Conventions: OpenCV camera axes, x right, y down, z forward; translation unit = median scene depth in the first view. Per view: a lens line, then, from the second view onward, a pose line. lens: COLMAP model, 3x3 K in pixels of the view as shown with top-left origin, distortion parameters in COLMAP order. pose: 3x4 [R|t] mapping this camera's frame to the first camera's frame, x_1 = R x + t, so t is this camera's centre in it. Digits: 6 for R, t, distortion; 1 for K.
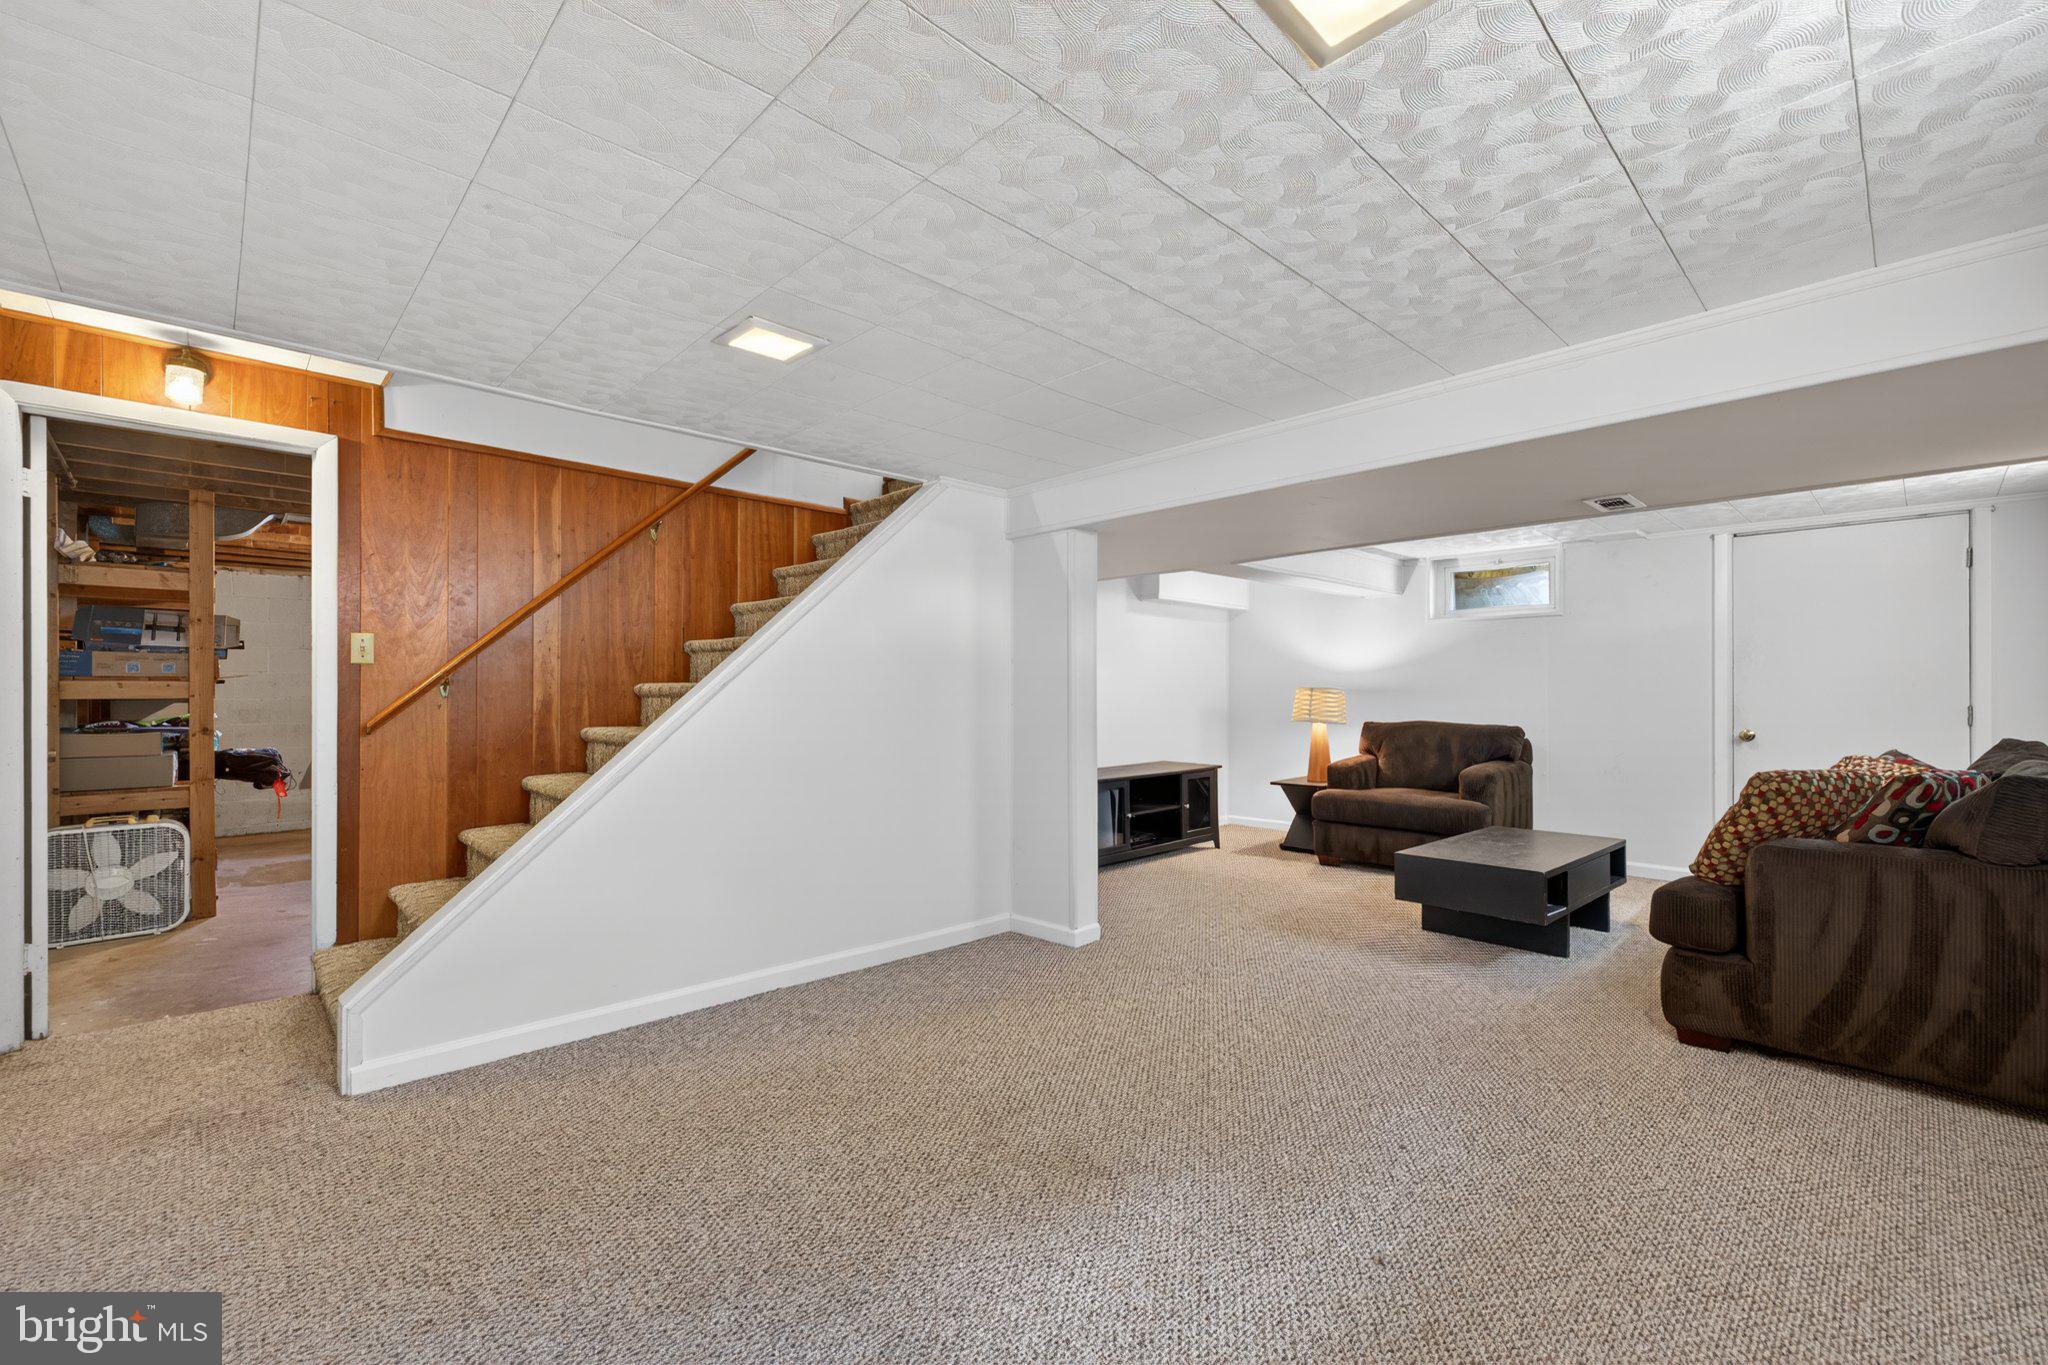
lens RADIAL K [[857.7, 0, 1019.1], [0, 857.7, 692.6], [0, 0, 1]] dist [0.006628, -0.002305]
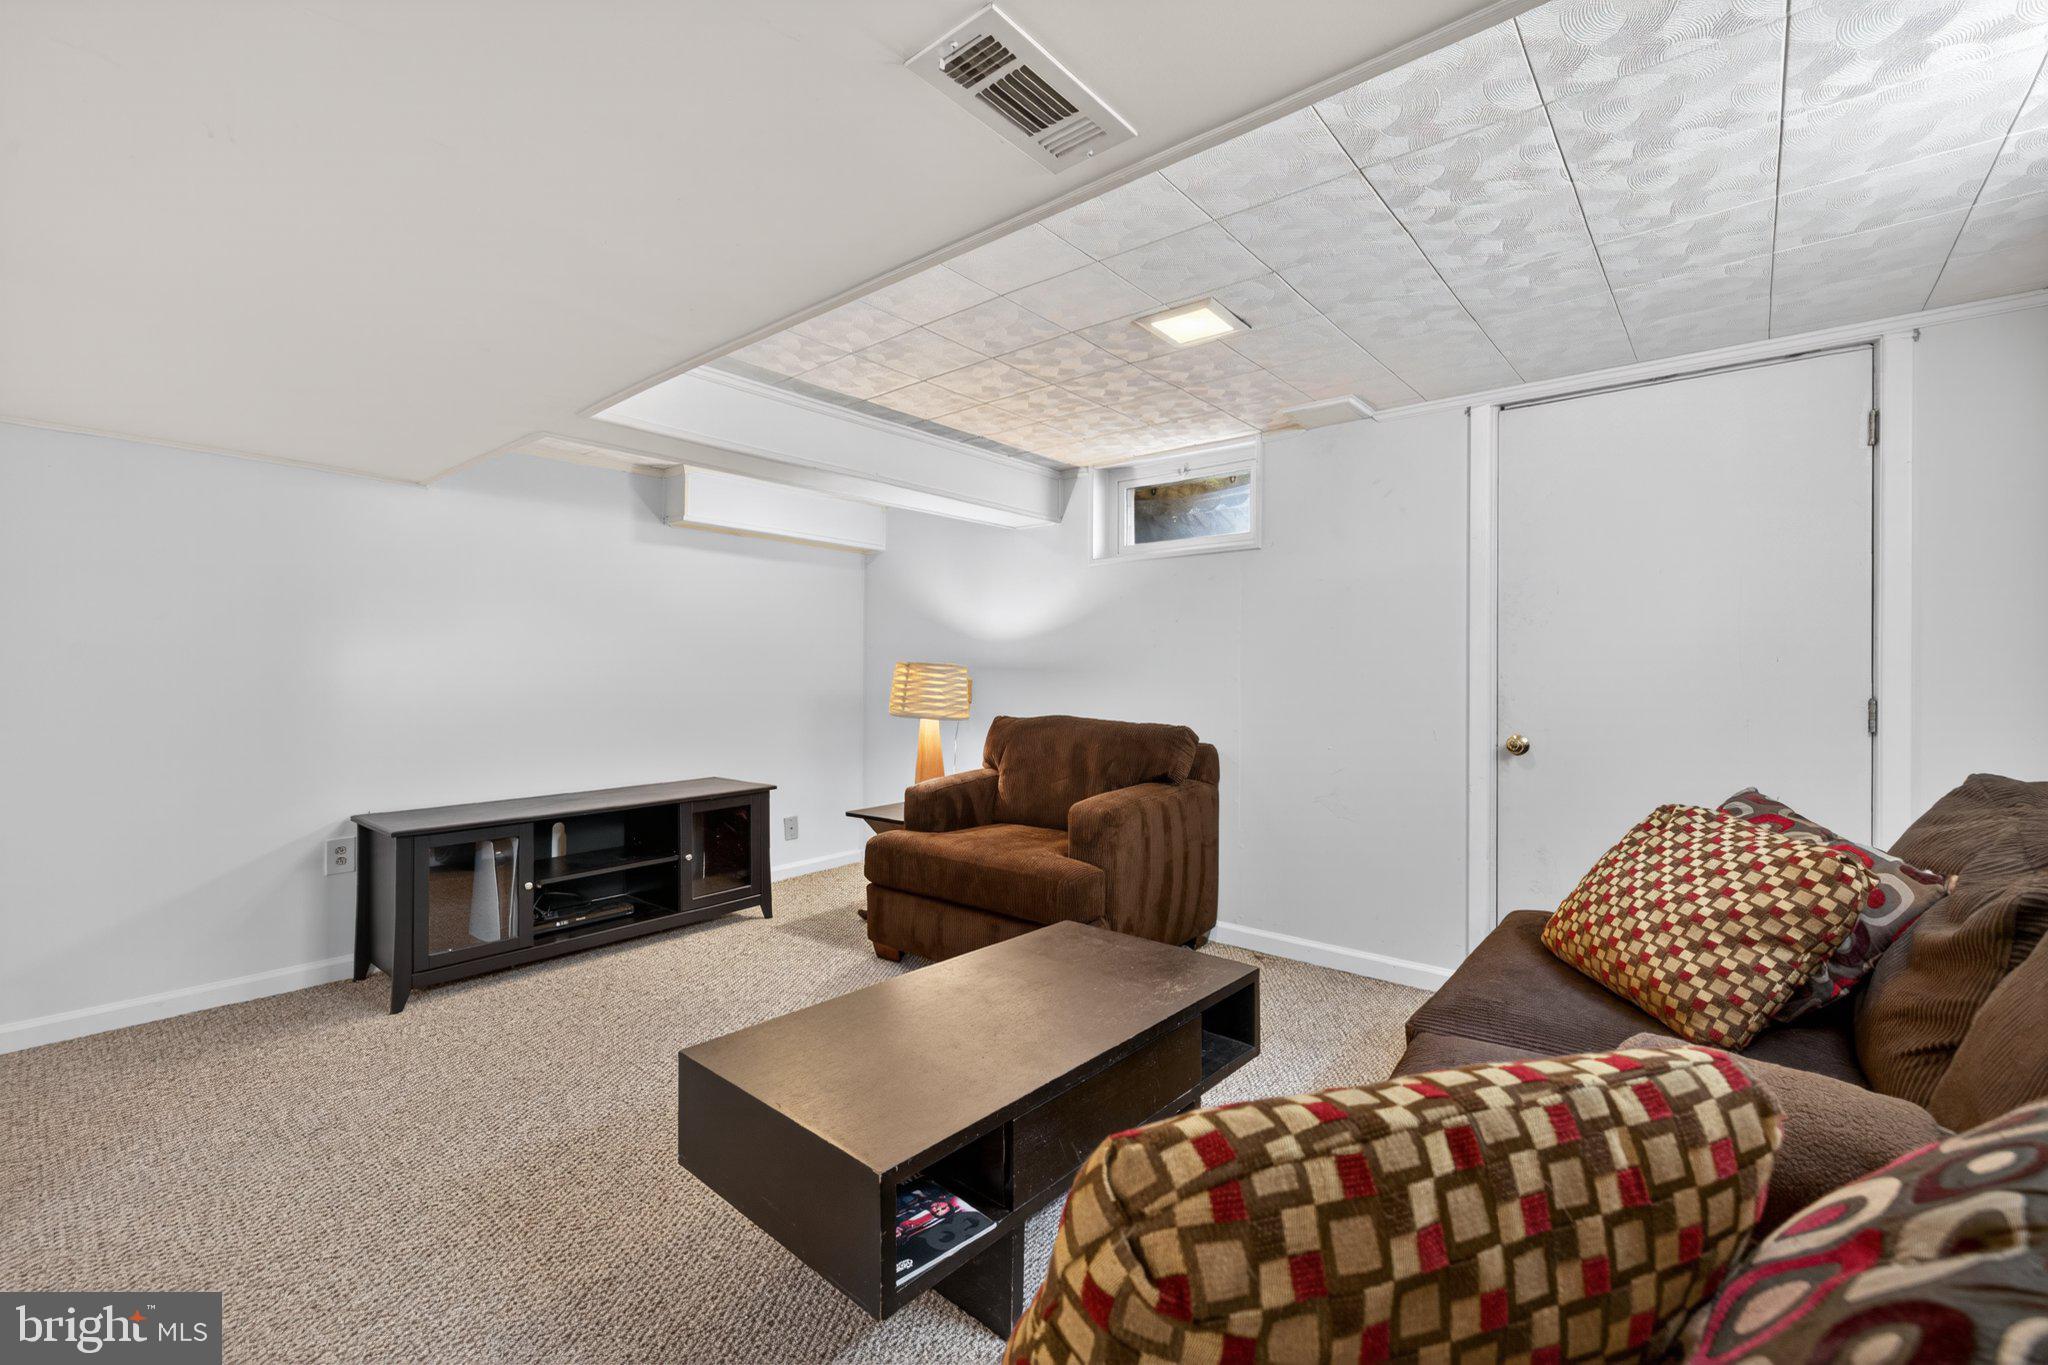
lens RADIAL K [[857.7, 0, 1026.3], [0, 857.7, 678.2], [0, 0, 1]] dist [0.006628, -0.002305]
pose [[0.993491, 0.004038, 0.113839, 0.372603], [-0.004669, 0.999975, 0.005281, 0.001522], [-0.113815, -0.005778, 0.993485, 0.379884]]
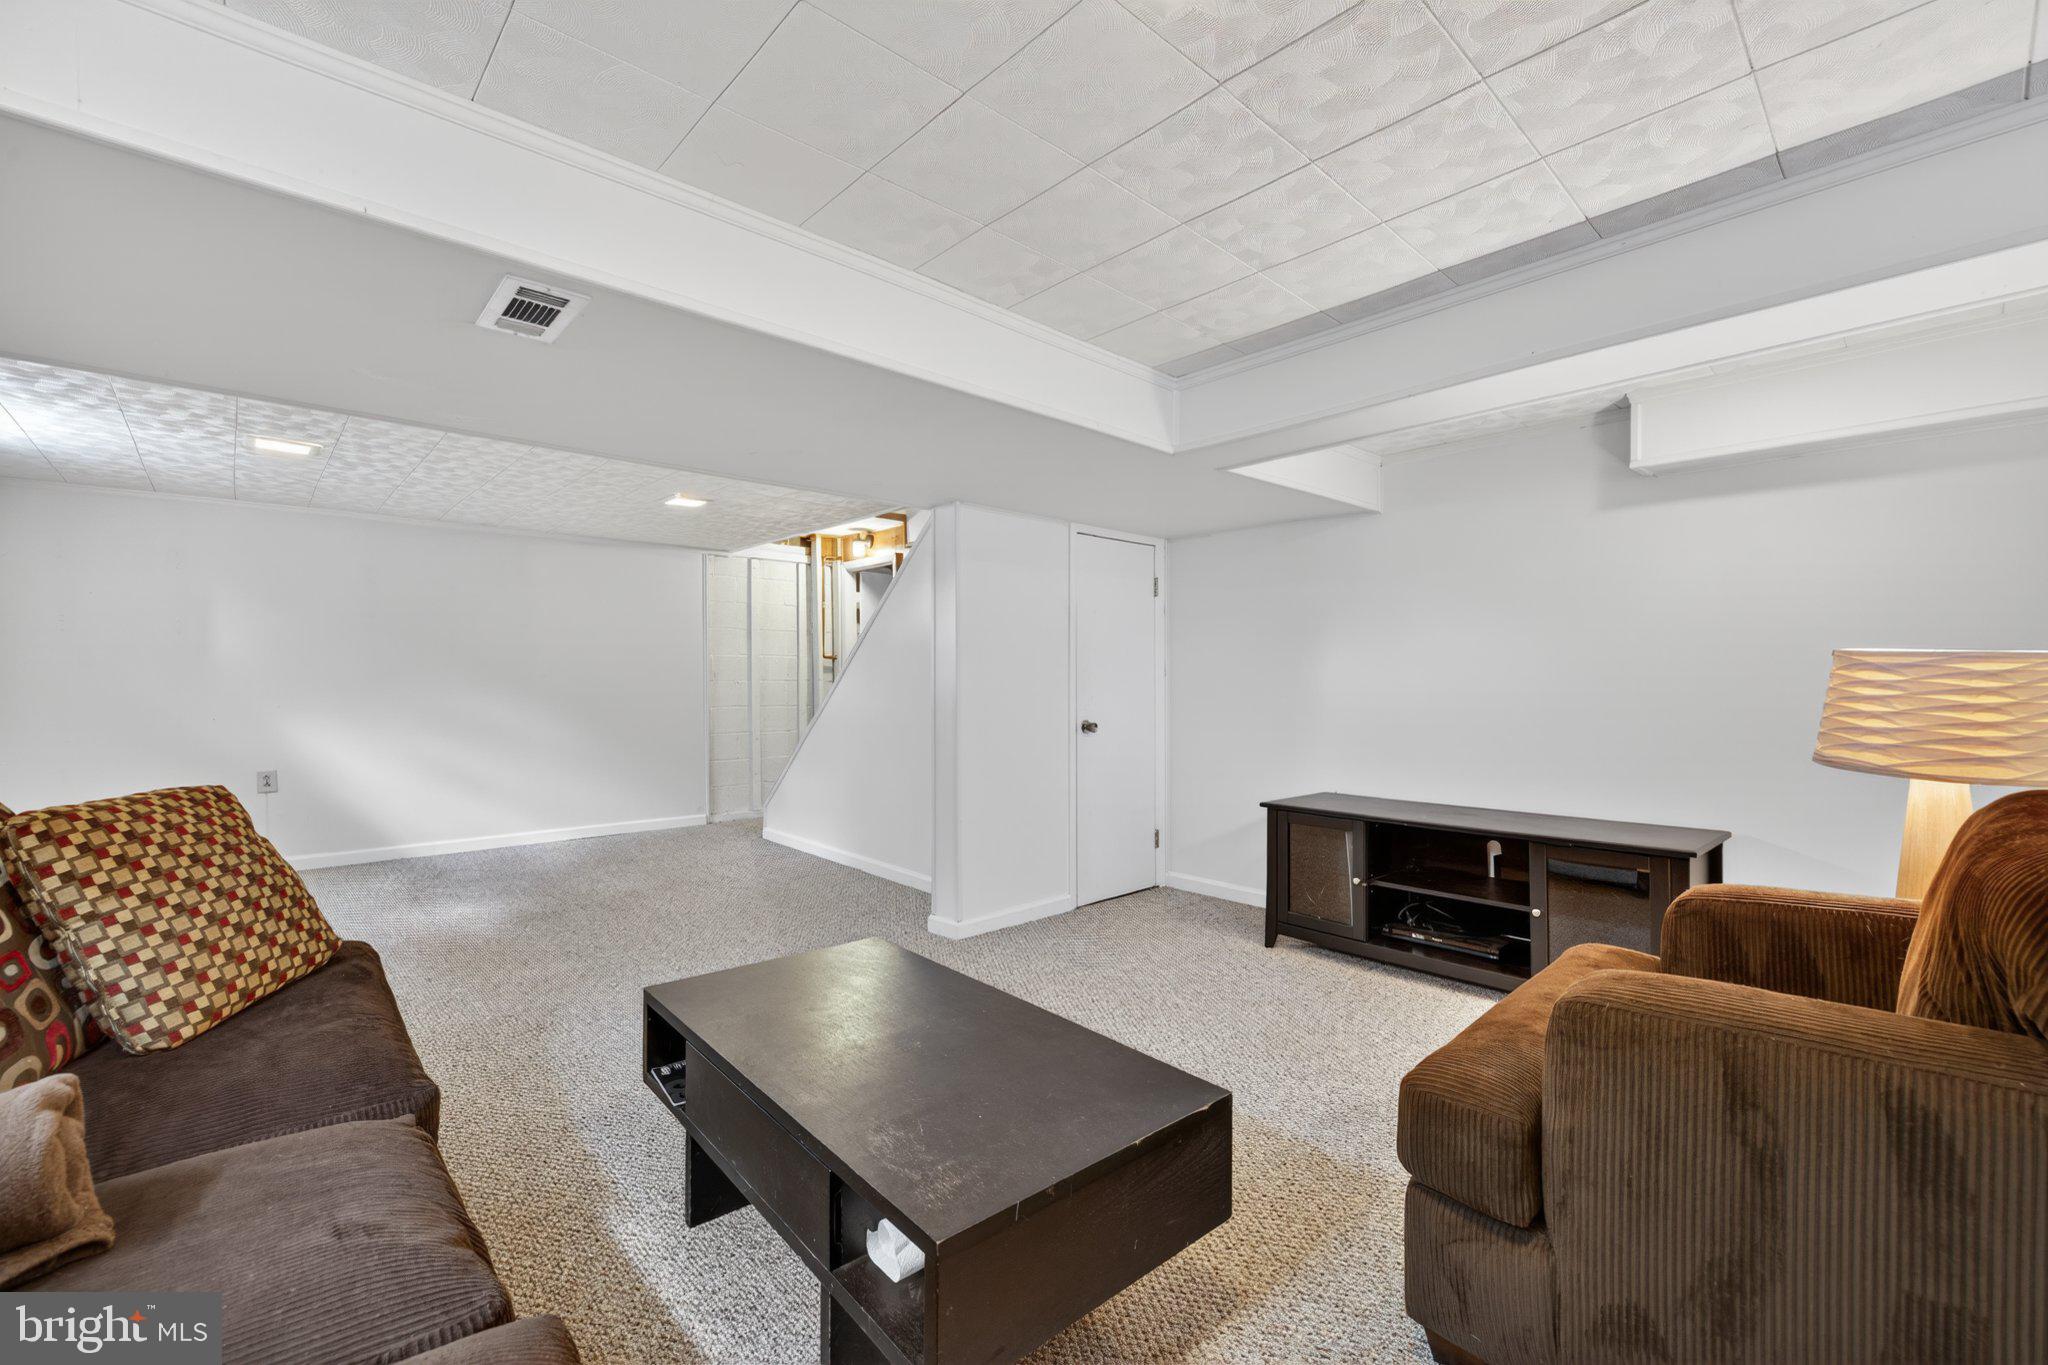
lens RADIAL K [[857.7, 0, 1024.2], [0, 857.7, 681.9], [0, 0, 1]] dist [0.006628, -0.002305]
pose [[-0.024017, 0.001913, -0.999710, 0.688568], [-0.000184, 0.999998, 0.001918, 0.004798], [0.999712, 0.000230, -0.024017, 0.743244]]
